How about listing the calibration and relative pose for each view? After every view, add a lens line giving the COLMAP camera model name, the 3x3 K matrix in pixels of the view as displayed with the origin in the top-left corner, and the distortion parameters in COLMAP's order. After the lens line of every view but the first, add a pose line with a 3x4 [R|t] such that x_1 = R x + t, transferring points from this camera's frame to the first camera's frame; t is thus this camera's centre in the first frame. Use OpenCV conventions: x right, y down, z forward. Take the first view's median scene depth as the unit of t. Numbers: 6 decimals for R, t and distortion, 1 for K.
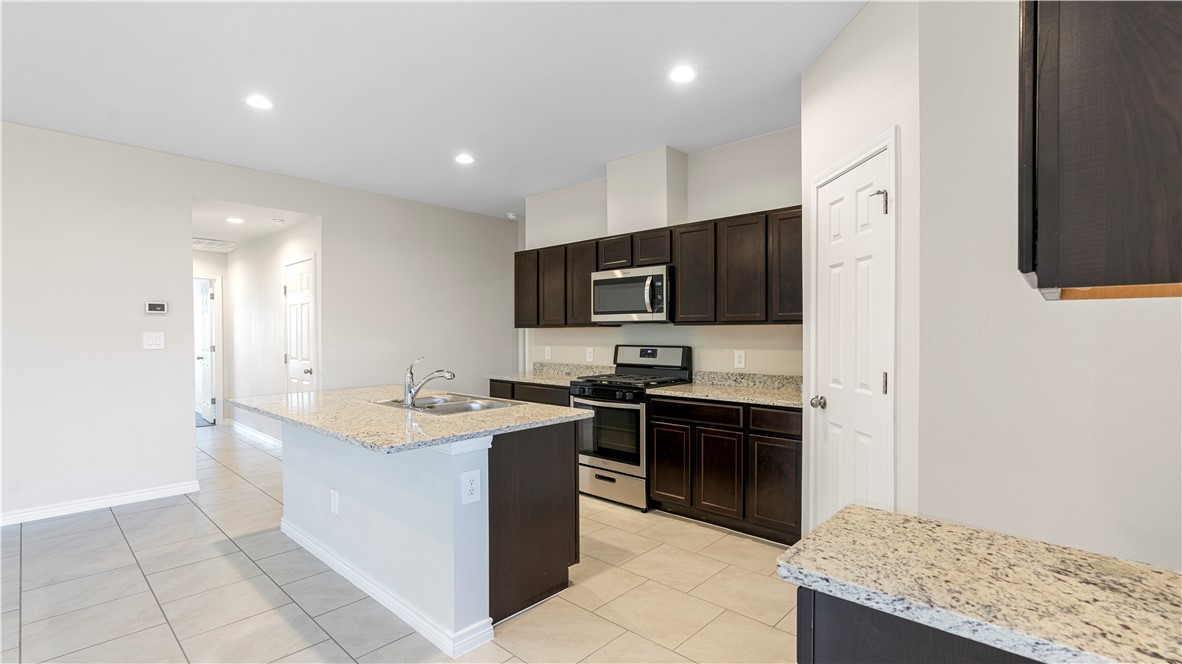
lens RADIAL K [[538.3, 0, 597.8], [0, 538.3, 339.1], [0, 0, 1]] dist [-0.002415, 0.002483]
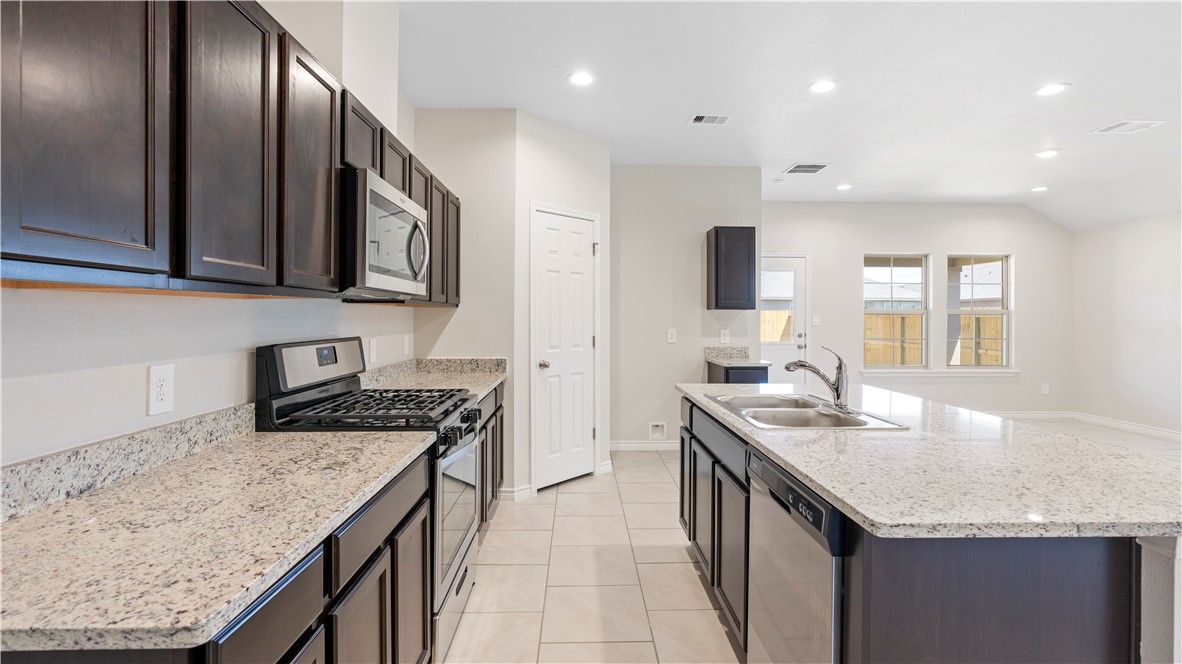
lens RADIAL K [[538.3, 0, 595.0], [0, 538.3, 315.5], [0, 0, 1]] dist [-0.002415, 0.002483]
pose [[-0.699033, 0.003837, 0.715079, -0.370448], [0.011804, 0.999911, 0.006174, -0.009149], [-0.714992, 0.012757, -0.699016, 1.007668]]
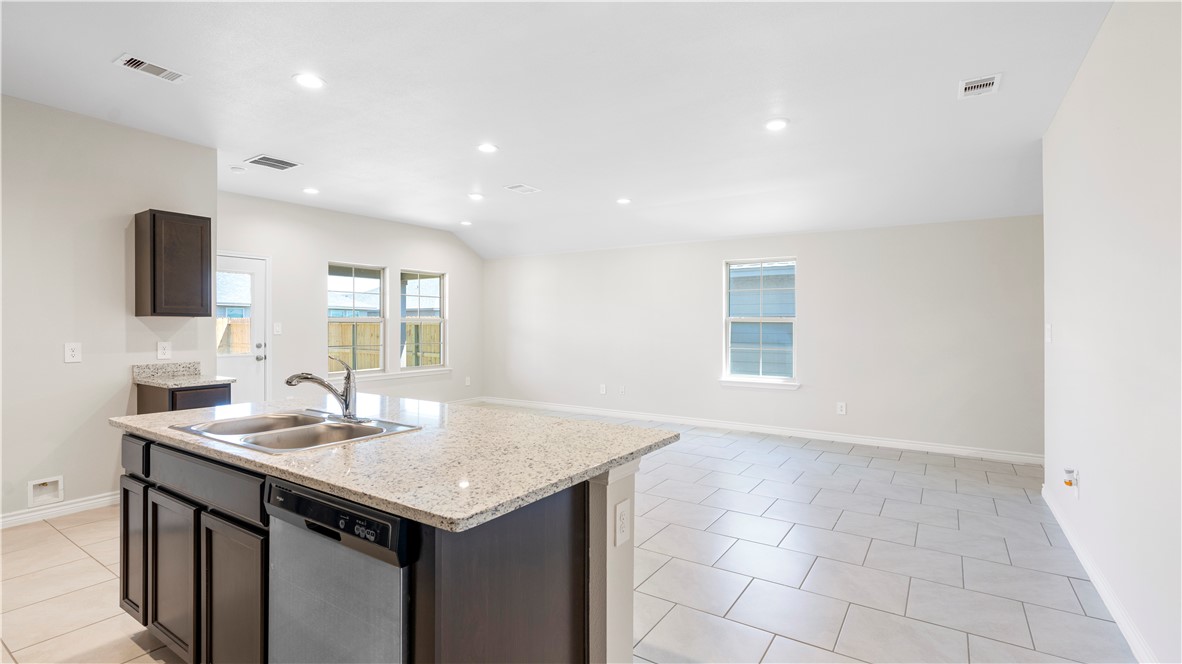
lens RADIAL K [[538.3, 0, 586.2], [0, 538.3, 325.9], [0, 0, 1]] dist [-0.002415, 0.002483]
pose [[-0.989146, 0.005612, -0.146827, -0.321440], [0.002932, 0.999825, 0.018464, -0.009842], [0.146904, 0.017833, -0.988990, 1.010103]]
